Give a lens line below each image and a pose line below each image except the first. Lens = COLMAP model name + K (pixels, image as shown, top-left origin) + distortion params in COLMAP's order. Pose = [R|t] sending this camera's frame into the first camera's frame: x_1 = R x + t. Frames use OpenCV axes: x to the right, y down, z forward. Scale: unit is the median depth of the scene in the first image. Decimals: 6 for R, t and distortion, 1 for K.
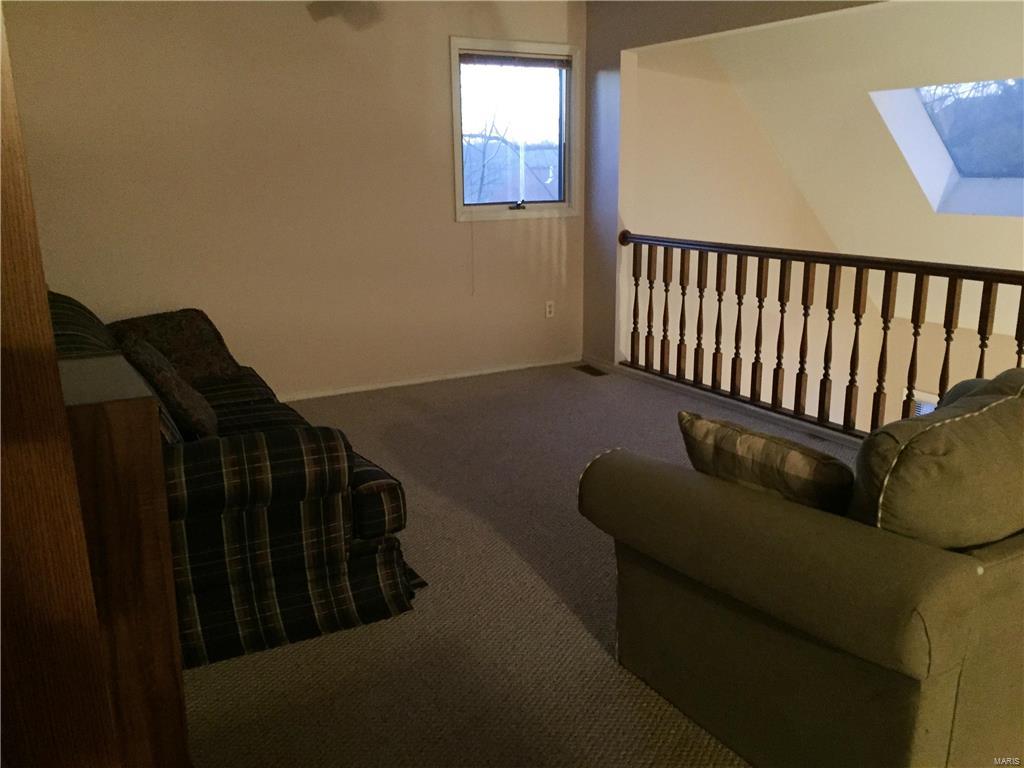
lens RADIAL K [[875.1, 0, 512.0], [0, 875.1, 384.0], [0, 0, 1]] dist [0.003169, -0.008910]
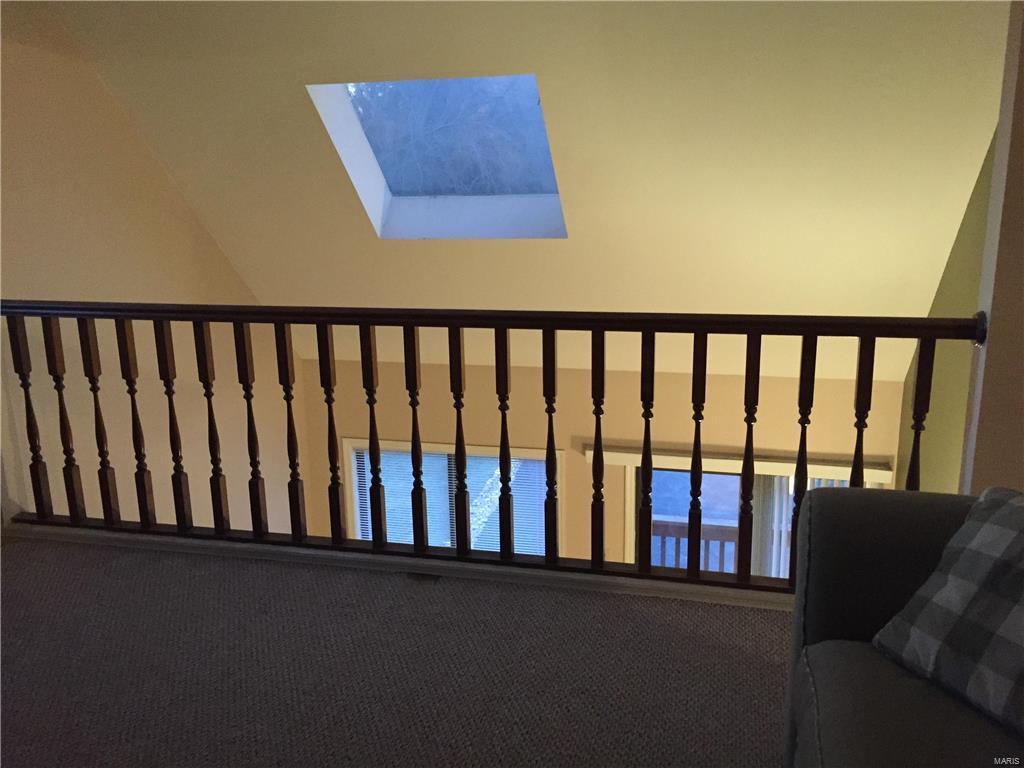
lens RADIAL K [[1085.2, 0, 512.5], [0, 1085.2, 470.4], [0, 0, 1]] dist [-0.011407, -0.006901]
pose [[0.705625, -0.175908, 0.686403, -0.116938], [0.169322, 0.982491, 0.077725, -0.049694], [-0.688058, 0.061378, 0.723056, 0.216322]]
